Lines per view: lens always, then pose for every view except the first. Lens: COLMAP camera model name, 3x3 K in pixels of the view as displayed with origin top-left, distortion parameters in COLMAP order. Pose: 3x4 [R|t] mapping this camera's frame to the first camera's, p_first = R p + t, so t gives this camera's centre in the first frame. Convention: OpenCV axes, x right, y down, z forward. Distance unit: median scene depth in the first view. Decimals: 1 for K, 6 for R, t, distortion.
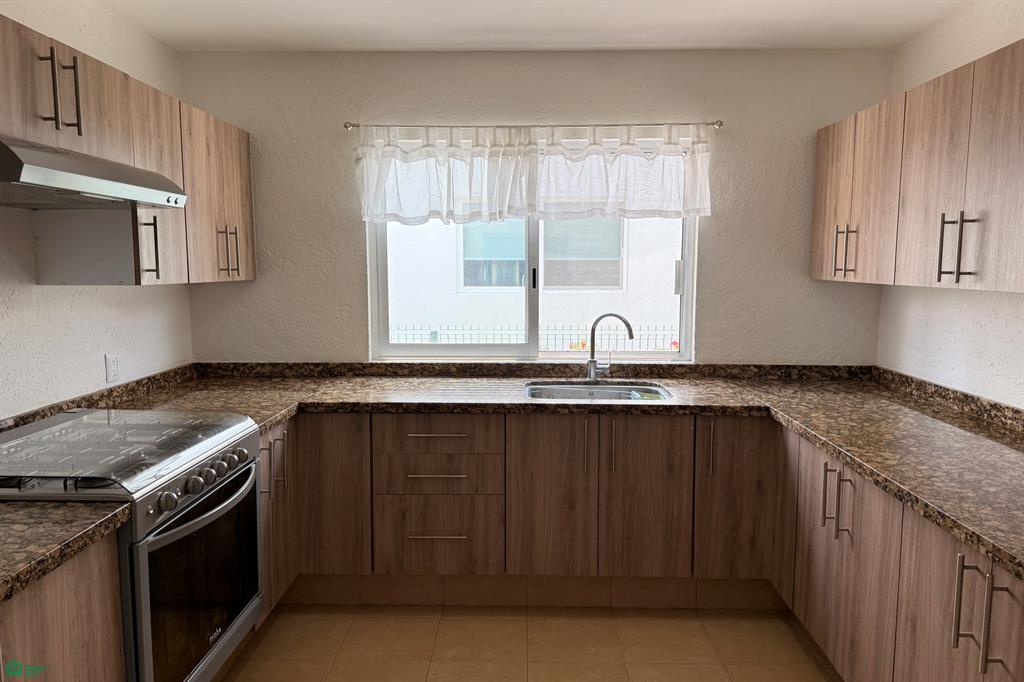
lens RADIAL K [[783.0, 0, 512.8], [0, 783.0, 343.7], [0, 0, 1]] dist [-0.004651, -0.002547]
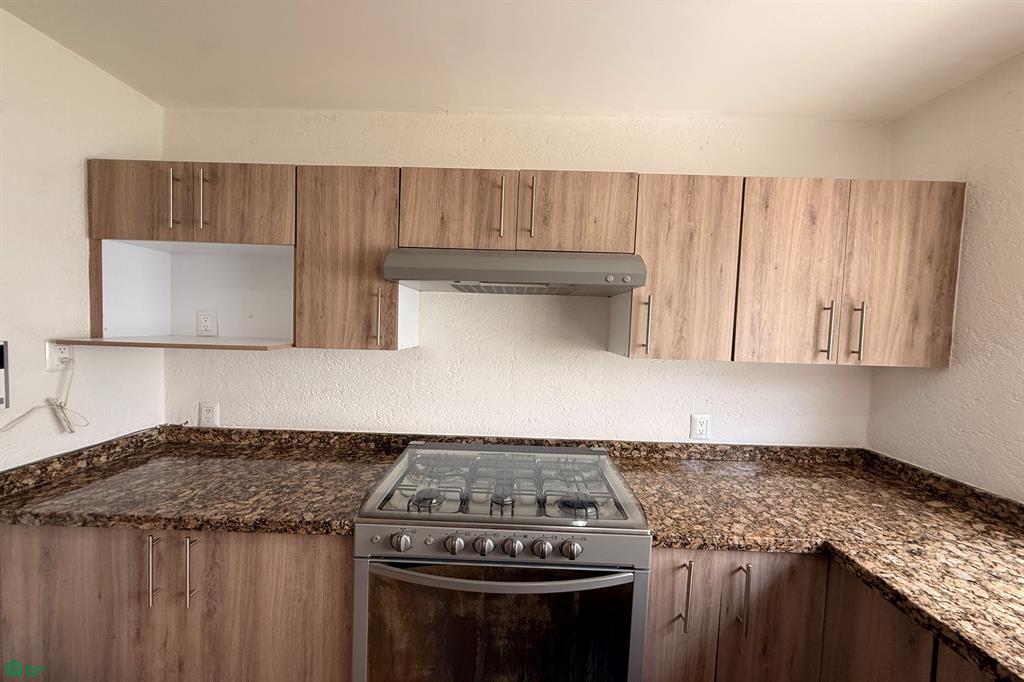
lens RADIAL K [[398.5, 0, 511.5], [0, 398.5, 351.3], [0, 0, 1]] dist [0.002069, 0.000135]
pose [[0.020012, 0.059869, -0.998006, 0.060850], [-0.134204, 0.989333, 0.056657, -0.063774], [0.990752, 0.132803, 0.027833, 0.555173]]
